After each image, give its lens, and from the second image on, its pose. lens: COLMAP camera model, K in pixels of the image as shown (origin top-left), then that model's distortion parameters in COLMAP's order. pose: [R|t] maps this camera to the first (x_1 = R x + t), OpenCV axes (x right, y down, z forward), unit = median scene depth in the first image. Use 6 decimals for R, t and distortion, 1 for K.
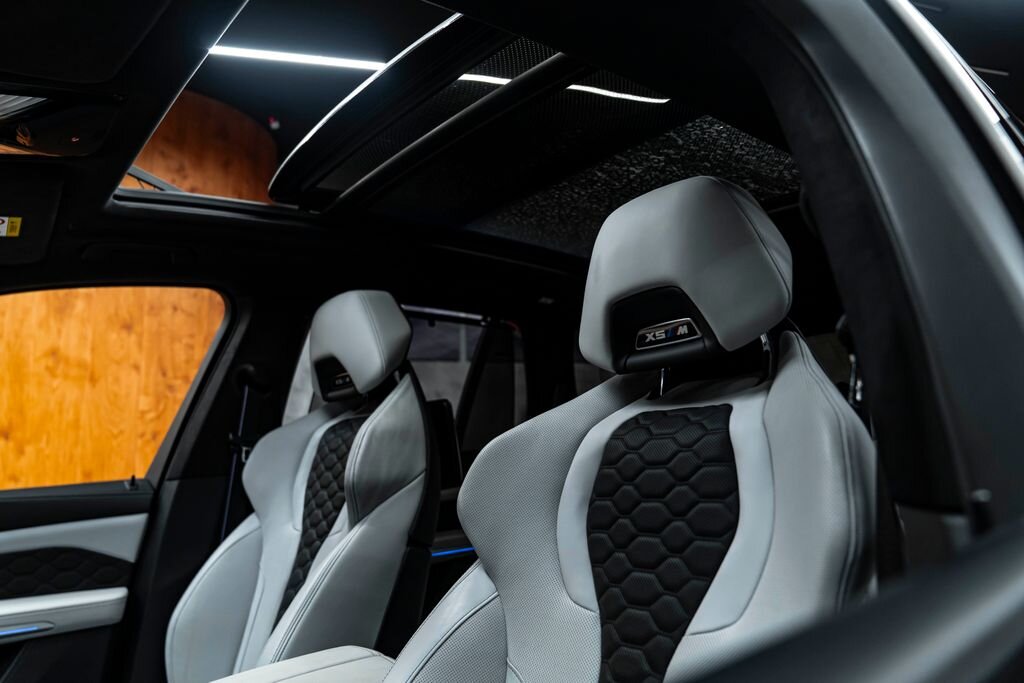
lens RADIAL K [[702.8, 0, 513.8], [0, 702.8, 340.9], [0, 0, 1]] dist [-0.020232, 0.003934]
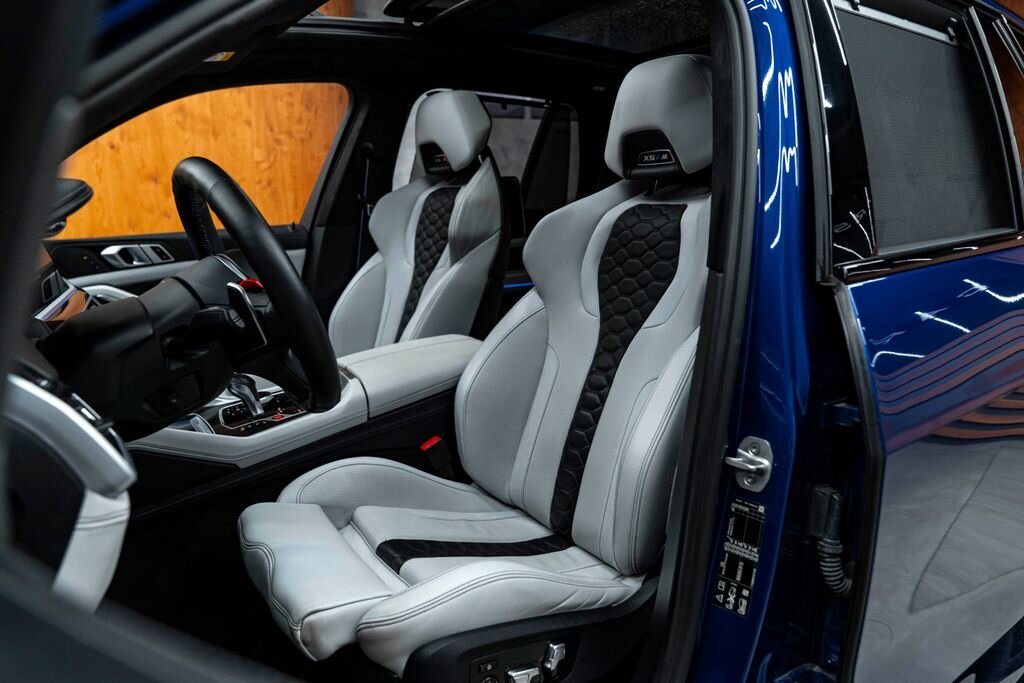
lens RADIAL K [[702.8, 0, 509.7], [0, 702.8, 349.9], [0, 0, 1]] dist [-0.020232, 0.003934]
pose [[0.995114, 0.059023, -0.079153, 0.019654], [-0.026240, 0.930919, 0.364281, -0.094576], [0.095186, -0.360424, 0.927919, -0.368247]]
